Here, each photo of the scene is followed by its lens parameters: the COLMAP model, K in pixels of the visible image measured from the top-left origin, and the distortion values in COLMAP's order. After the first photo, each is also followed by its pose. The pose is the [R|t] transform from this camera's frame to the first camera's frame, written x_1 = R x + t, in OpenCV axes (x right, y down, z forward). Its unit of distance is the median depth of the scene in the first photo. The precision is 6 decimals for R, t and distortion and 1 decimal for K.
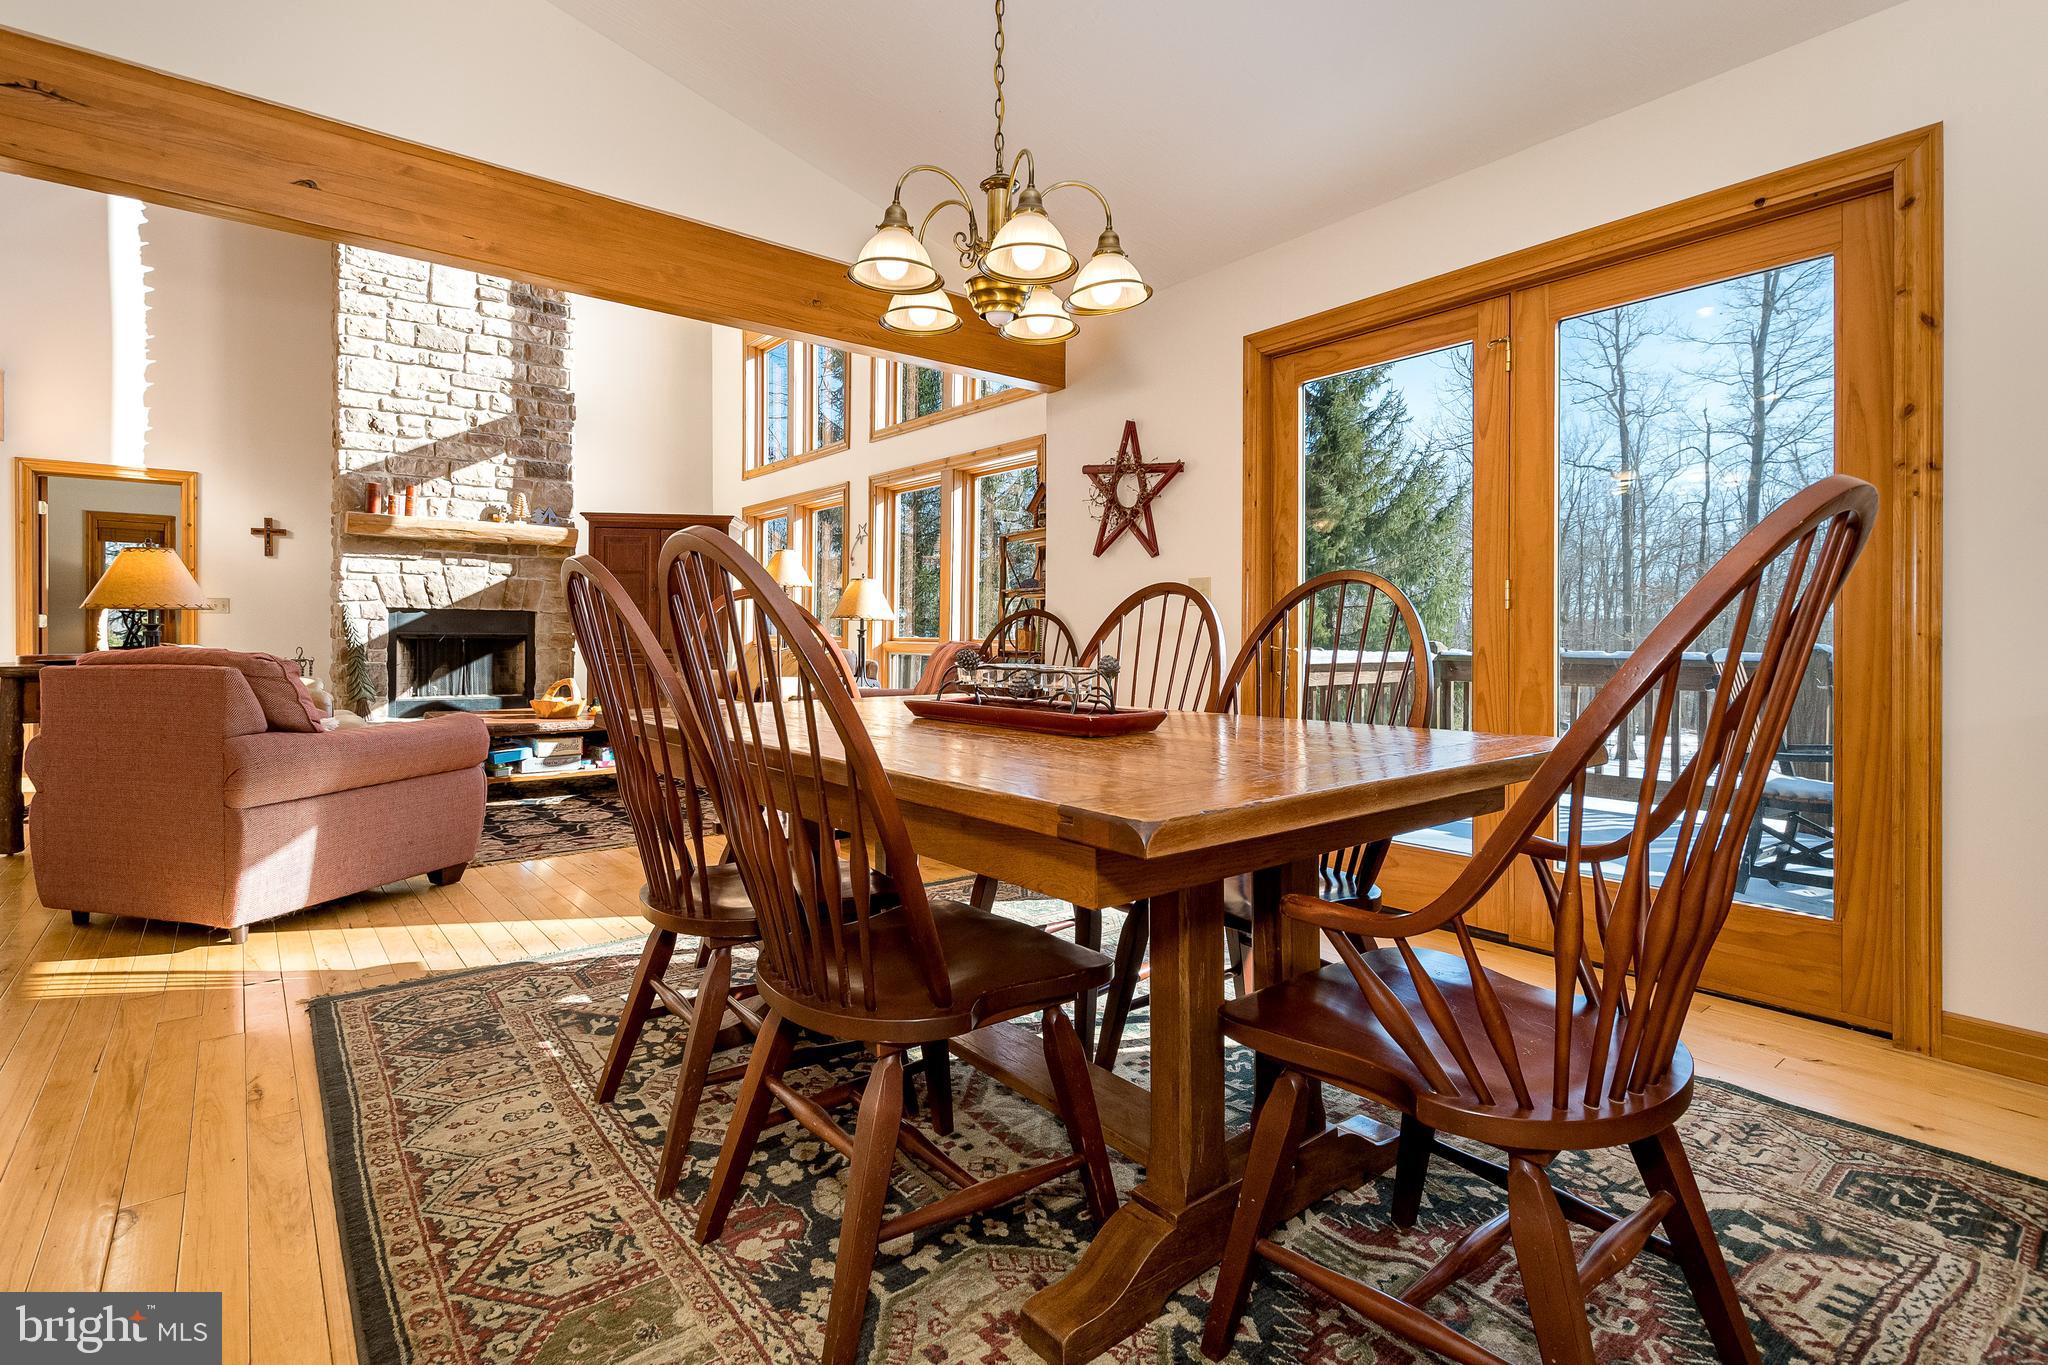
lens RADIAL K [[940.6, 0, 994.4], [0, 940.6, 637.8], [0, 0, 1]] dist [0.017935, -0.000156]
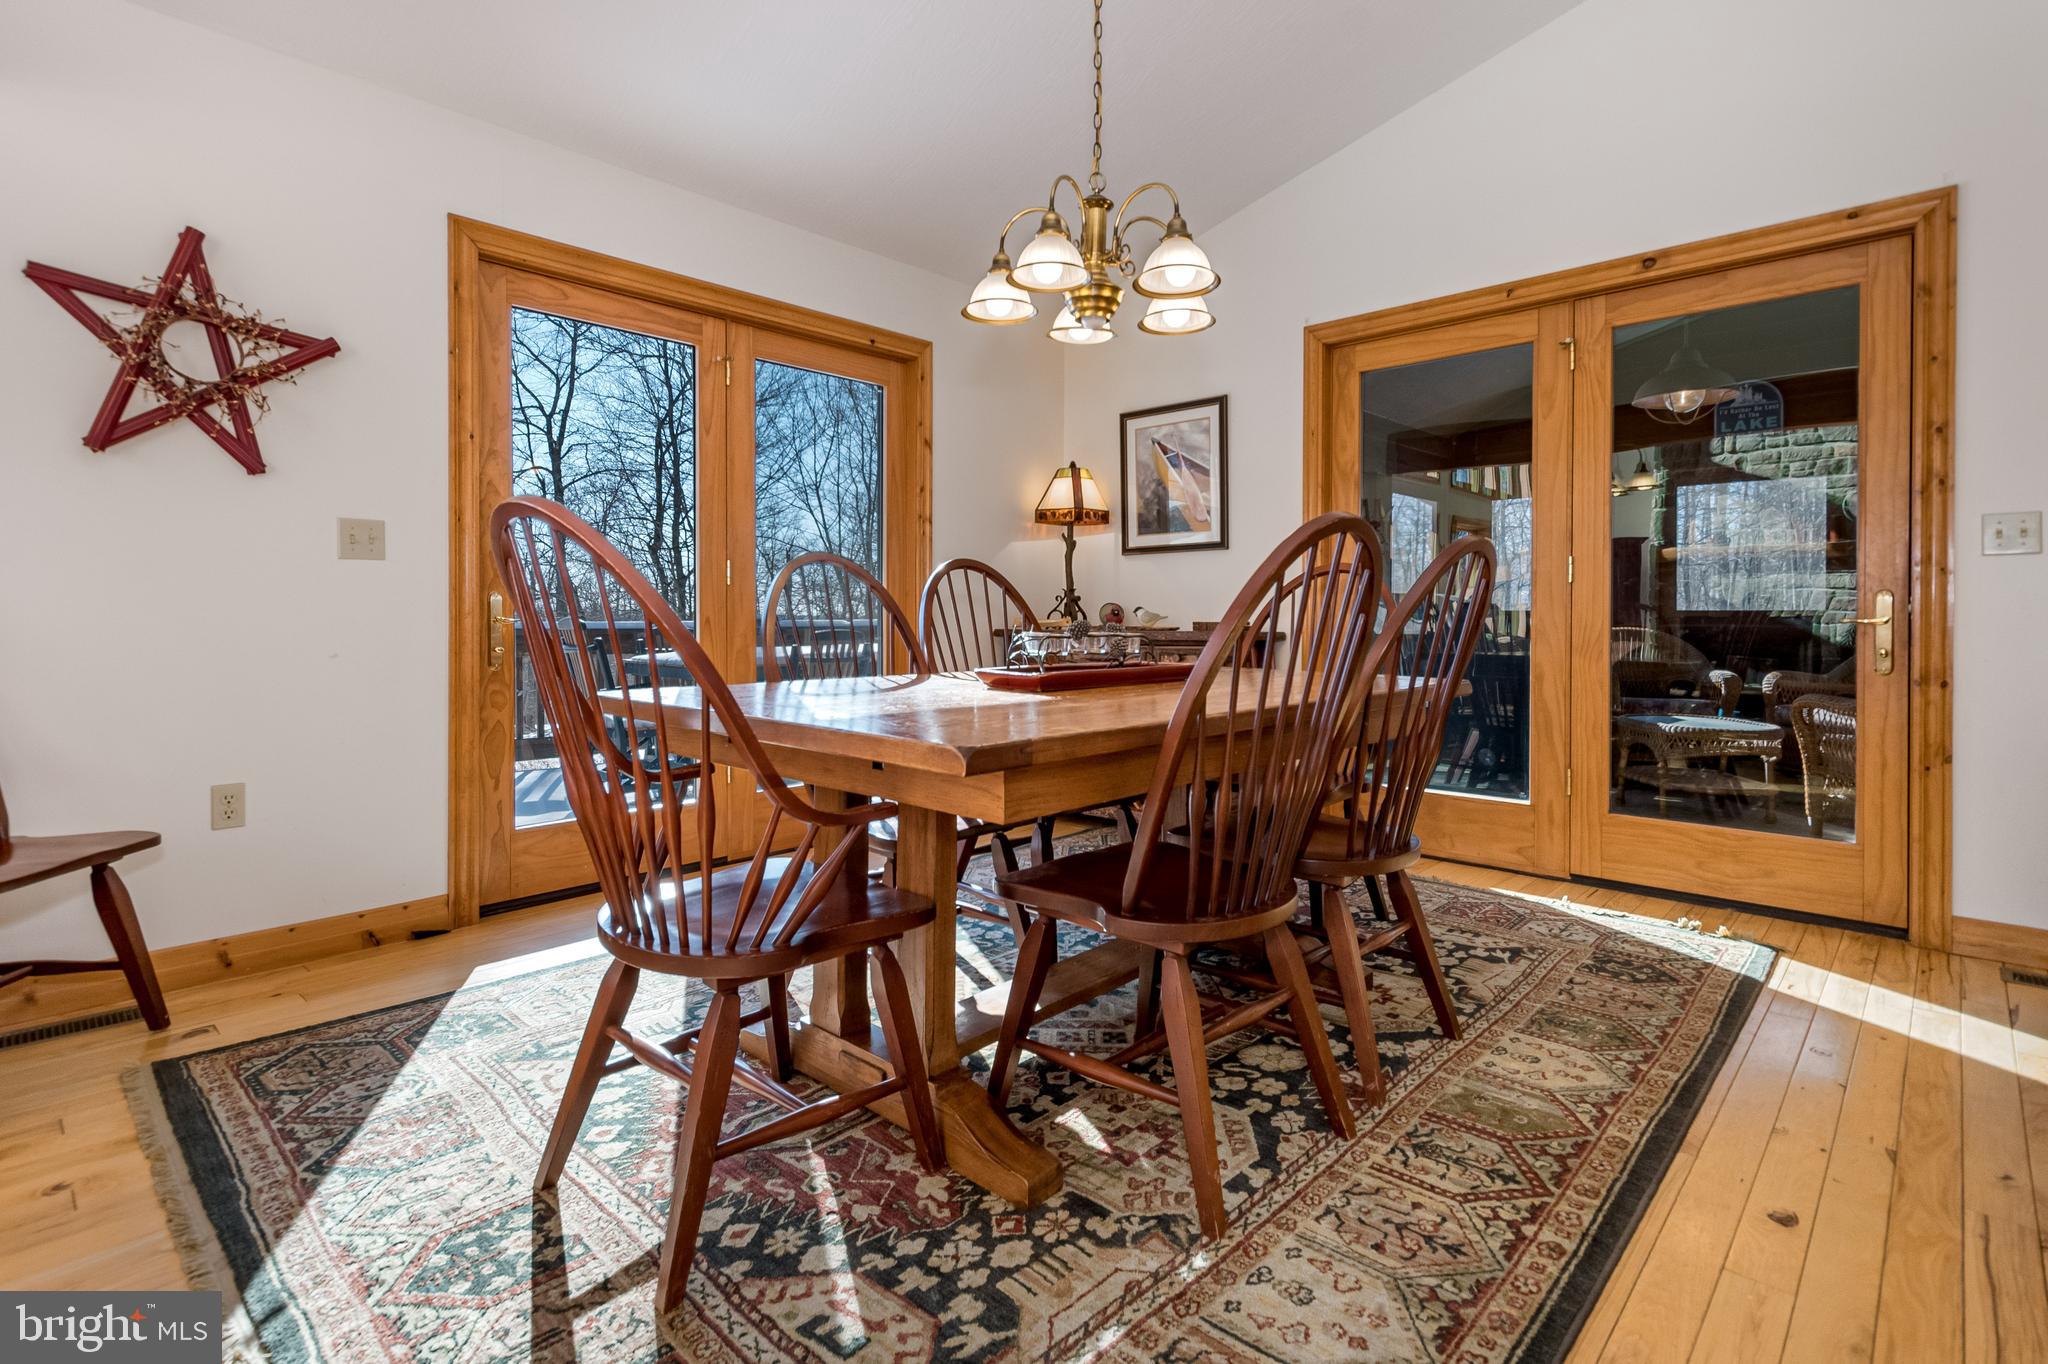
lens RADIAL K [[983.8, 0, 1029.7], [0, 983.8, 621.6], [0, 0, 1]] dist [0.007219, -0.001221]
pose [[-0.143287, -0.004094, 0.989673, -1.316659], [0.002587, 0.999986, 0.004511, 0.017636], [-0.989678, 0.003207, -0.143275, 1.441476]]
